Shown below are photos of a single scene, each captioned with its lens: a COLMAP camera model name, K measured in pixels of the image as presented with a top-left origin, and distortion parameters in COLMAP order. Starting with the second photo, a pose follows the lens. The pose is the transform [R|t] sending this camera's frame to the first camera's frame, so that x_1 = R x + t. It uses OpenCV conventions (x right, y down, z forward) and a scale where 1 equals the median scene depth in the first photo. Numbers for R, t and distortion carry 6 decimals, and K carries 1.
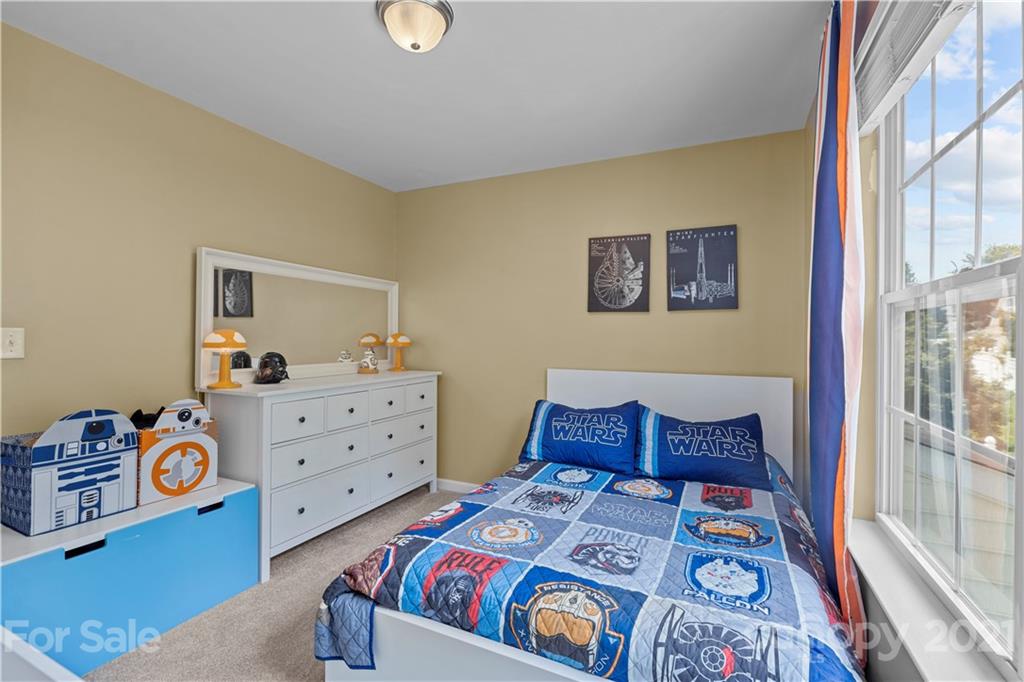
lens RADIAL K [[468.4, 0, 513.7], [0, 468.4, 331.1], [0, 0, 1]] dist [-0.002578, -0.000584]
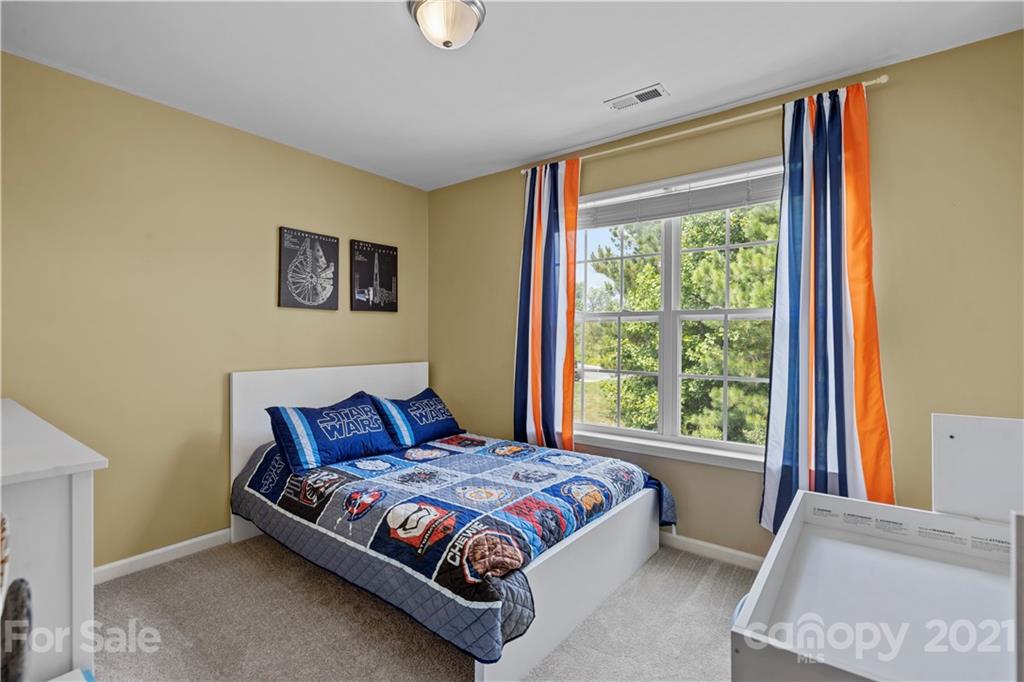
lens RADIAL K [[468.4, 0, 514.4], [0, 468.4, 333.6], [0, 0, 1]] dist [-0.002578, -0.000584]
pose [[0.205092, -0.006383, 0.978722, -0.733956], [-0.016339, 0.999817, 0.009944, -0.005457], [-0.978606, -0.018030, 0.204950, 0.406461]]
